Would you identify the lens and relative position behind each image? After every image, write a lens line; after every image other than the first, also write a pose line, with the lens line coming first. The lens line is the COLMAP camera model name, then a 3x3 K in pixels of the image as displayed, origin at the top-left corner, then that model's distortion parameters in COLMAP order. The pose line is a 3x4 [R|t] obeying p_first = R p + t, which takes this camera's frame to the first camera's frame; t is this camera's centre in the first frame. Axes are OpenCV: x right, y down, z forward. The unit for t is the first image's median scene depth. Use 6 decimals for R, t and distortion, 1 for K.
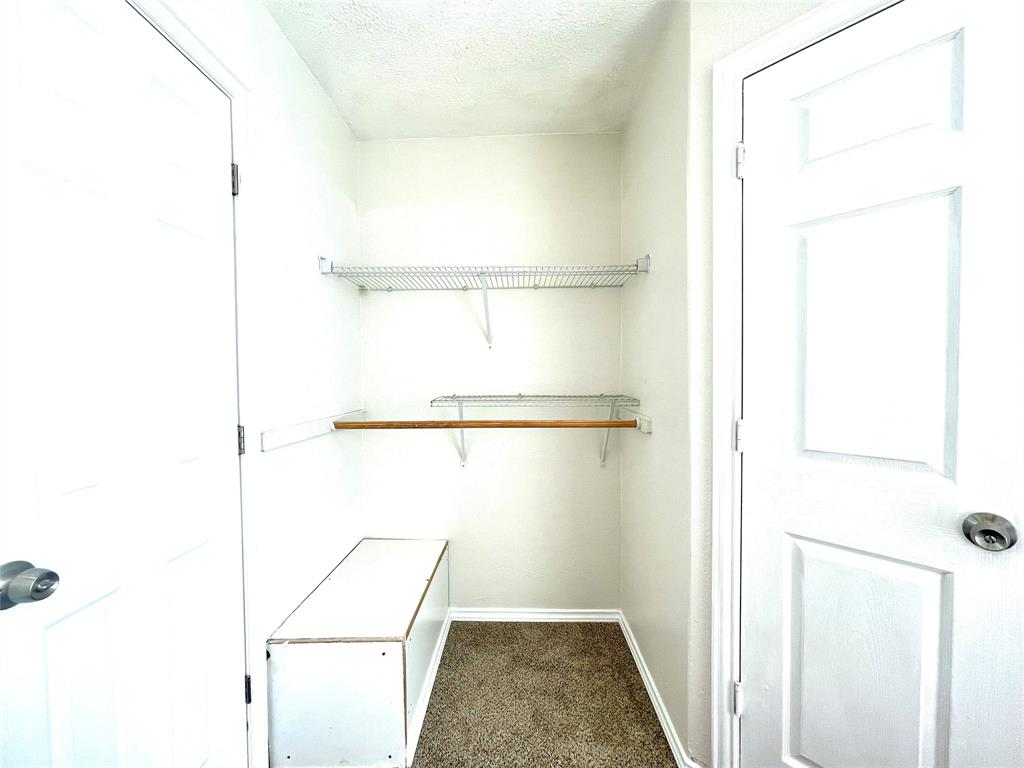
lens RADIAL K [[413.9, 0, 506.1], [0, 413.9, 385.5], [0, 0, 1]] dist [0.003681, -0.000788]
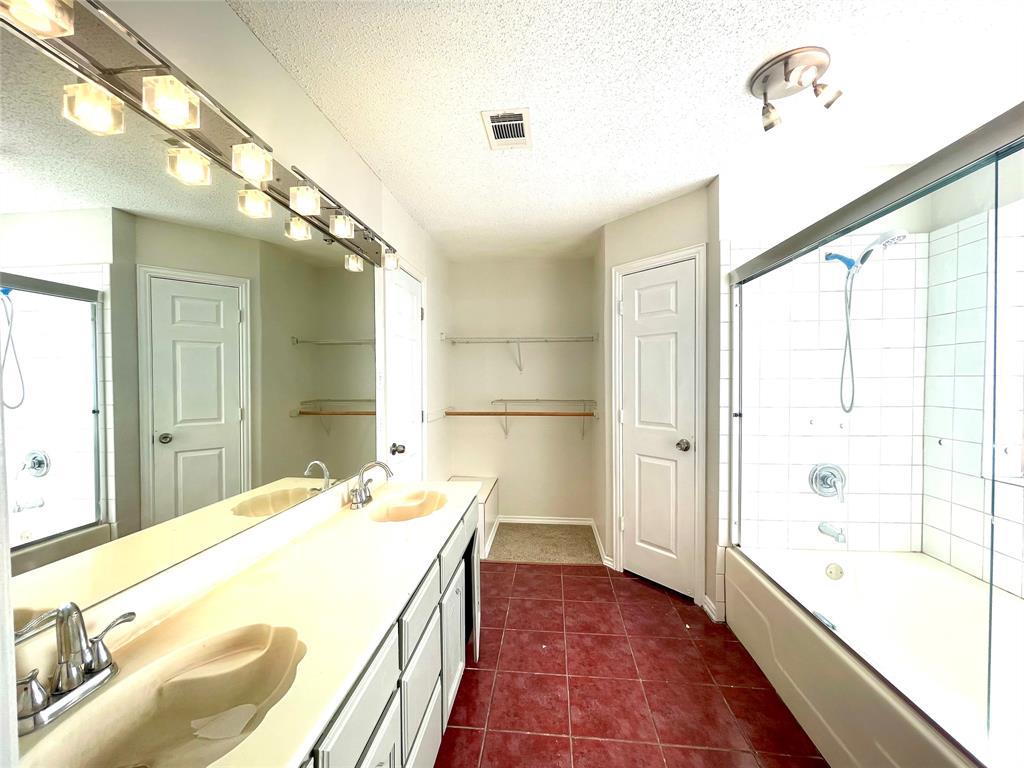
lens RADIAL K [[413.9, 0, 506.1], [0, 413.9, 385.5], [0, 0, 1]] dist [0.003681, -0.000788]
pose [[0.997702, 0.005378, -0.067537, 0.022715], [-0.005788, 0.999966, -0.005864, -0.029920], [0.067503, 0.006241, 0.997700, -0.959996]]
